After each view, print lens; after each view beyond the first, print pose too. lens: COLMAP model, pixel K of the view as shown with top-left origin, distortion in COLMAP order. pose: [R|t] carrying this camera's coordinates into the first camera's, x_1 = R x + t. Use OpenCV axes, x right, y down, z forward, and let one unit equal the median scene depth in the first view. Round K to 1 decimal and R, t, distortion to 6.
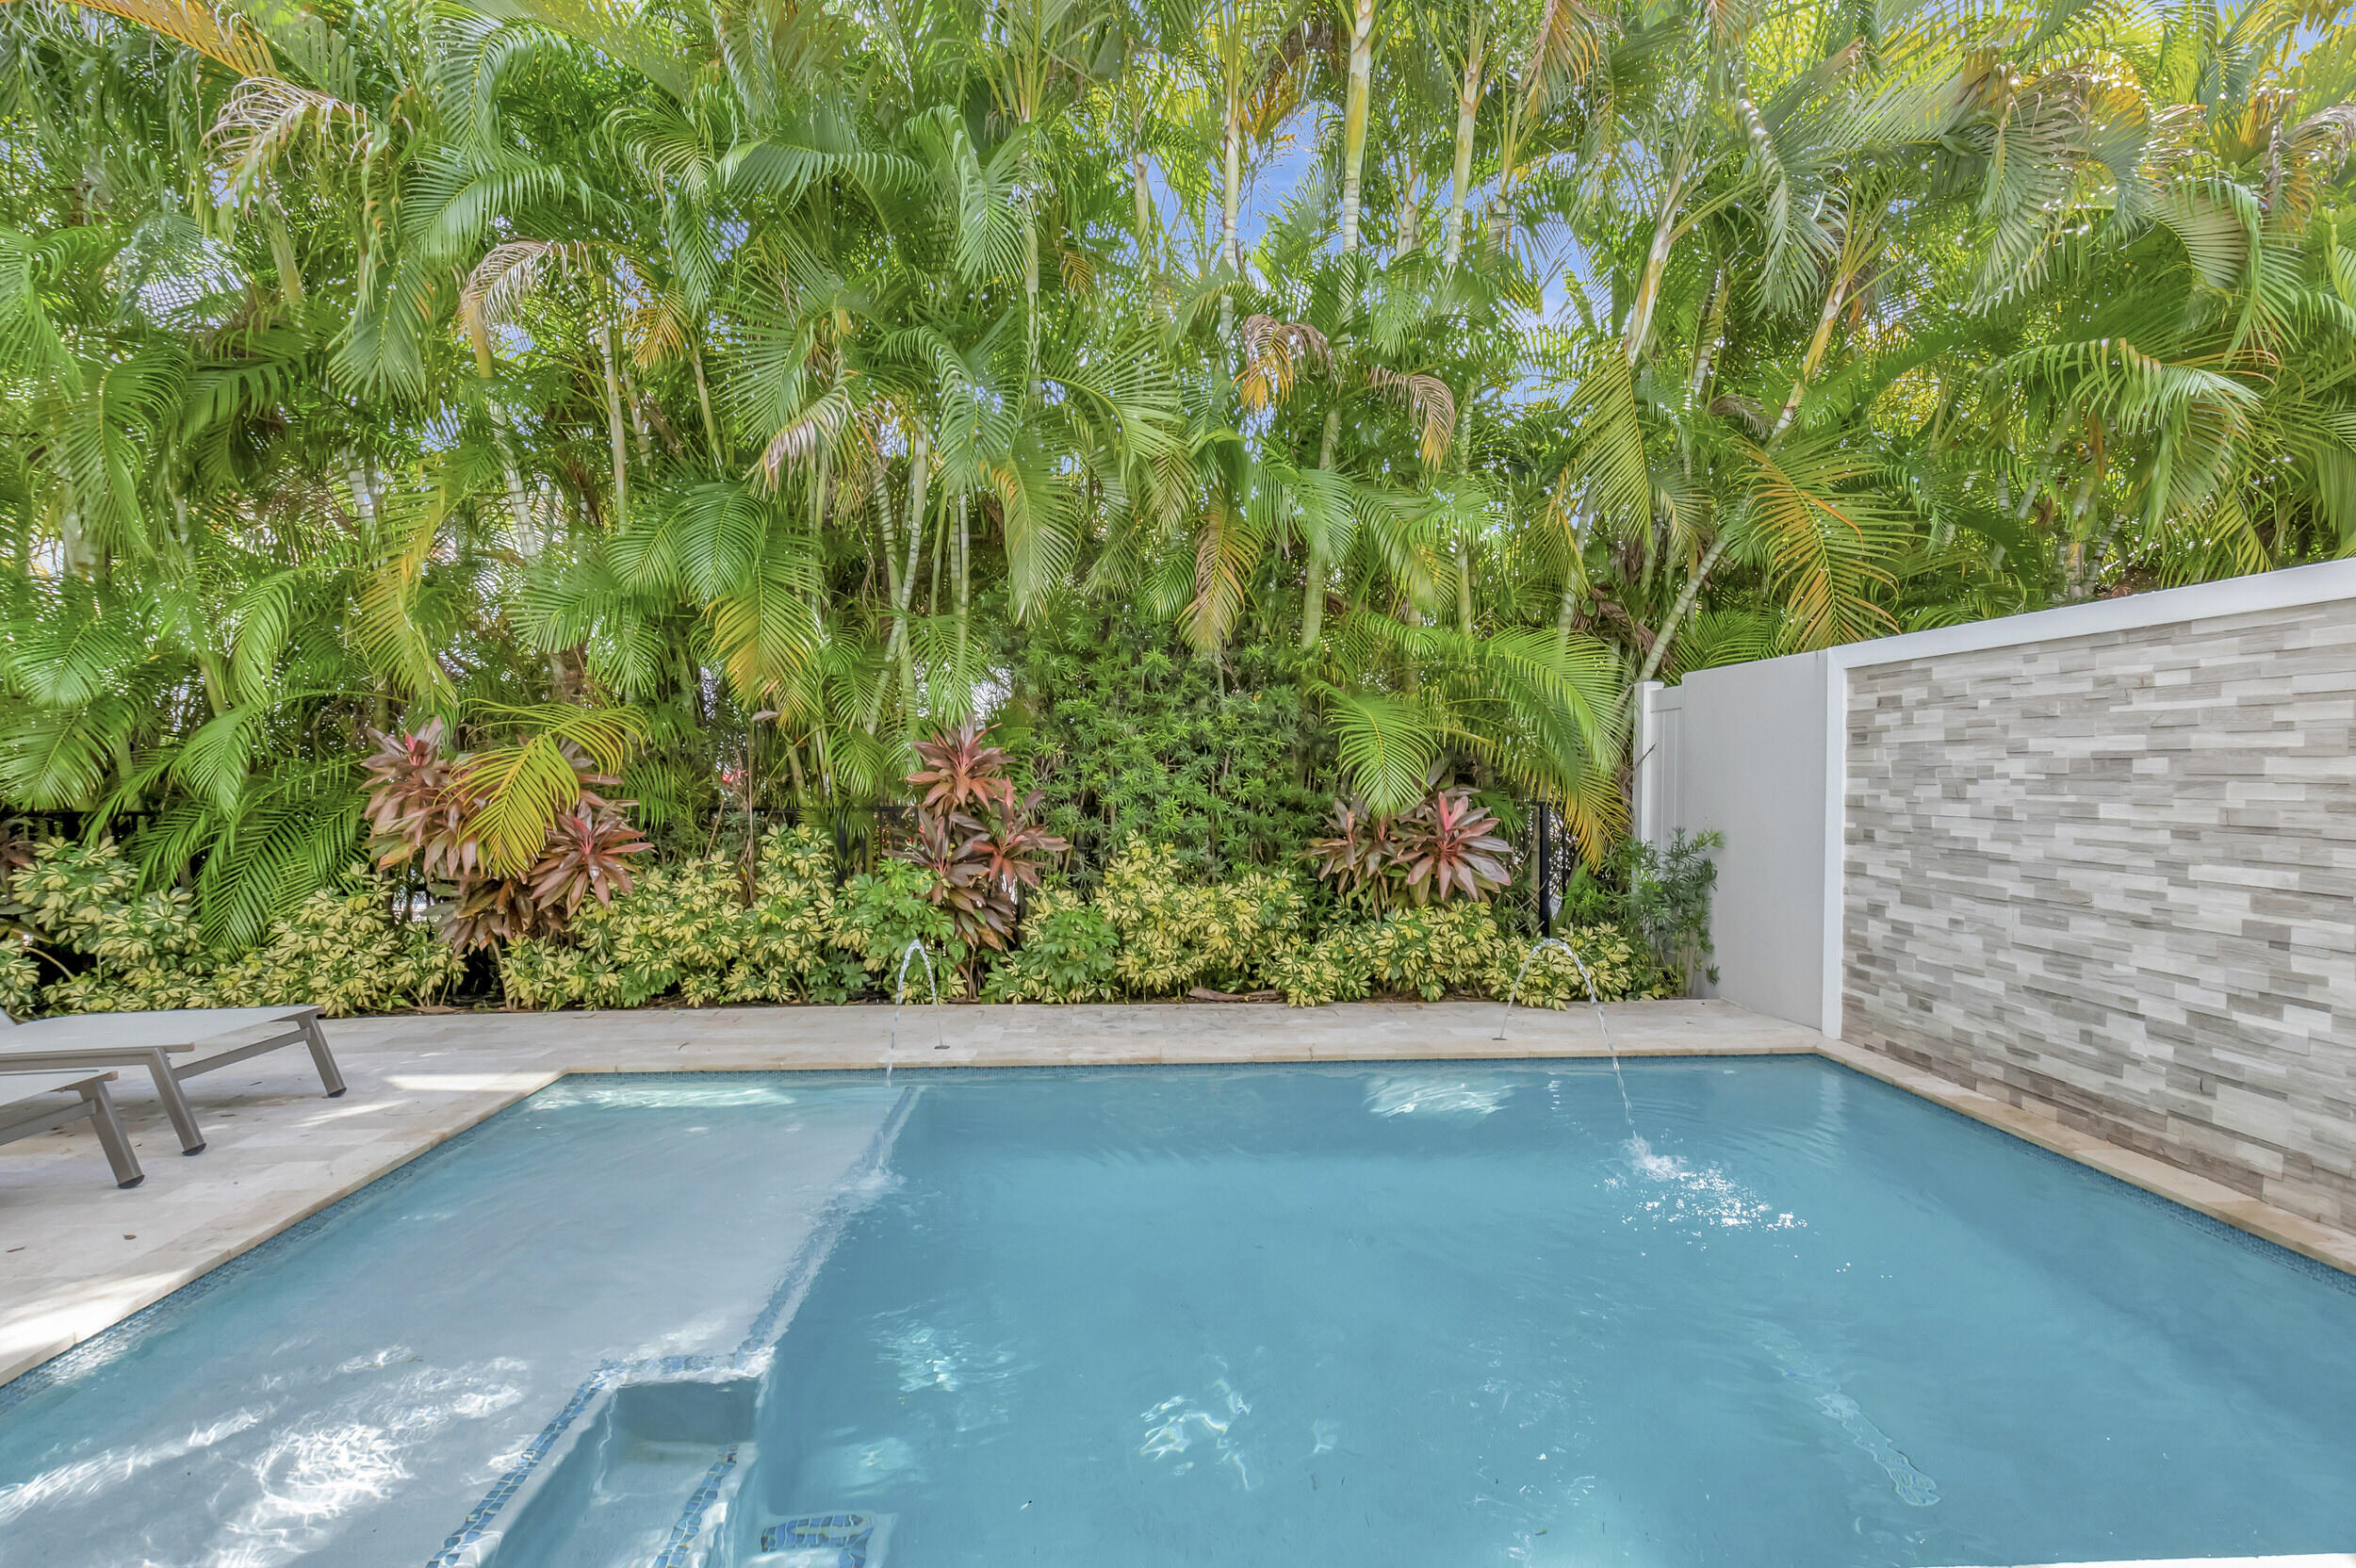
lens RADIAL K [[1054.0, 0, 1175.7], [0, 1054.0, 804.8], [0, 0, 1]] dist [-0.001505, -0.000156]
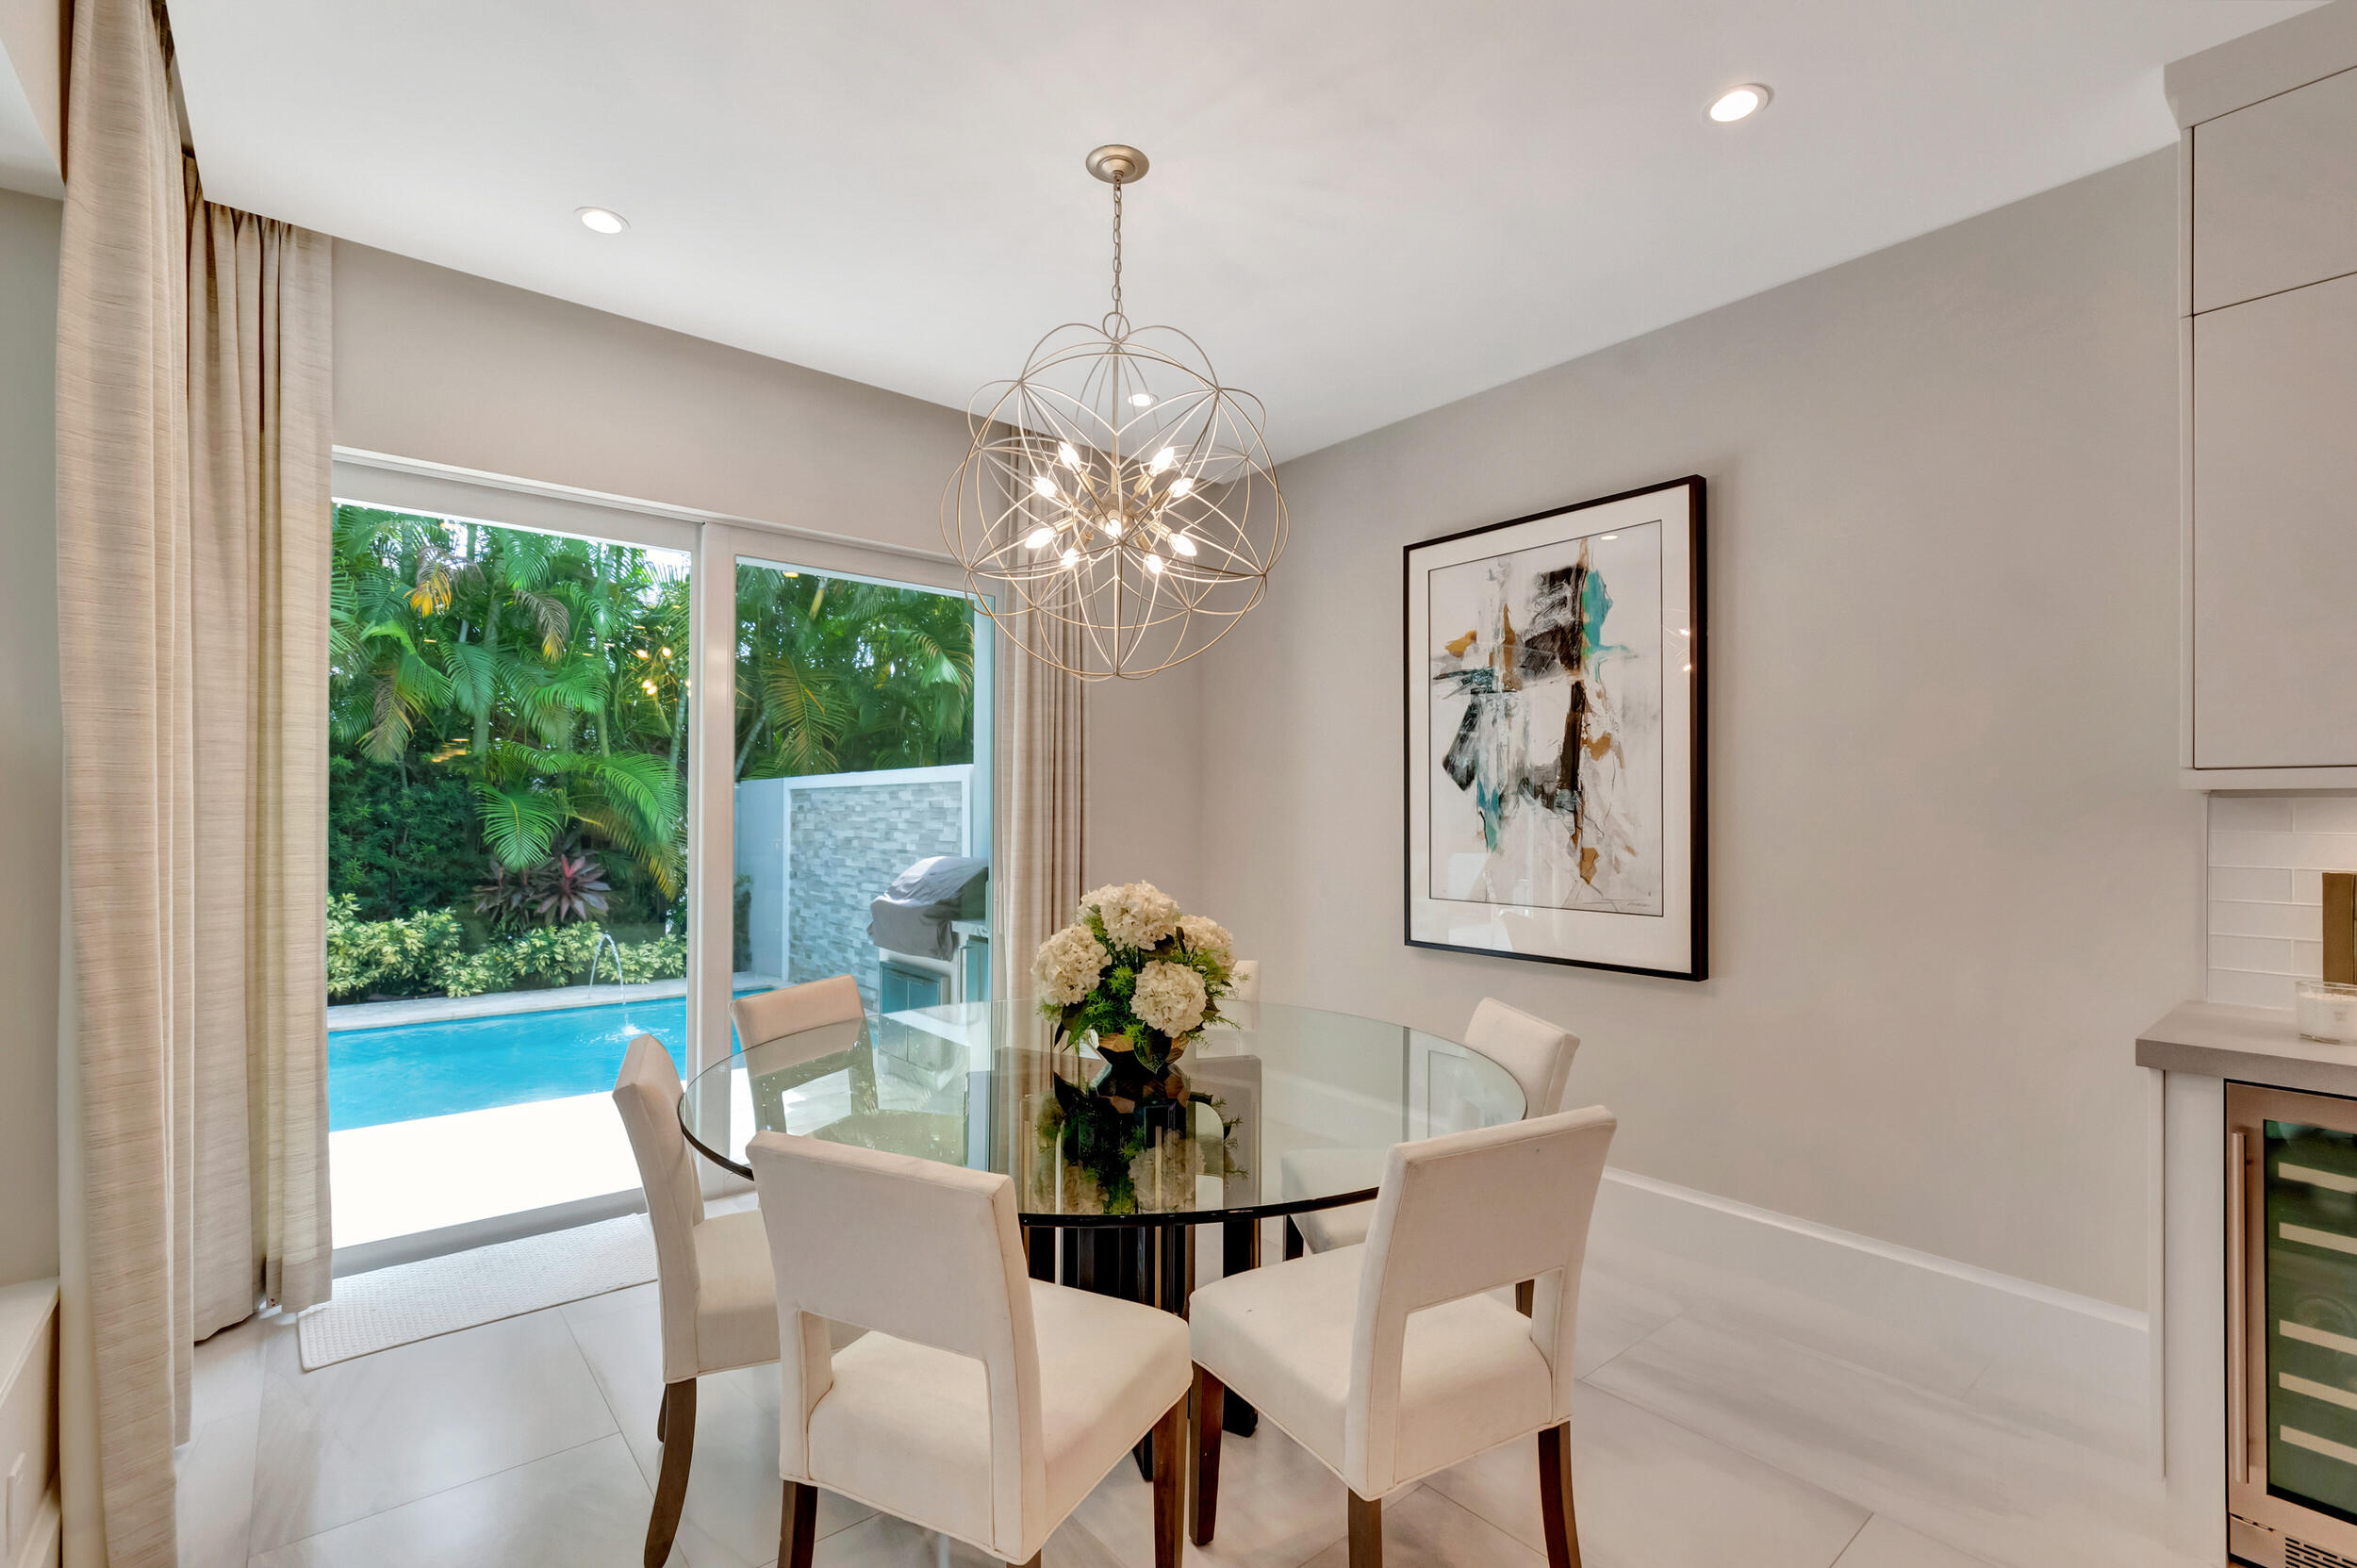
lens RADIAL K [[1054.5, 0, 1176.2], [0, 1054.5, 804.8], [0, 0, 1]] dist [-0.001505, -0.000156]
pose [[0.800633, 0.012187, 0.599031, 0.033976], [0.012676, 0.999225, -0.037270, -0.015475], [-0.599021, 0.037433, 0.799858, -0.827327]]
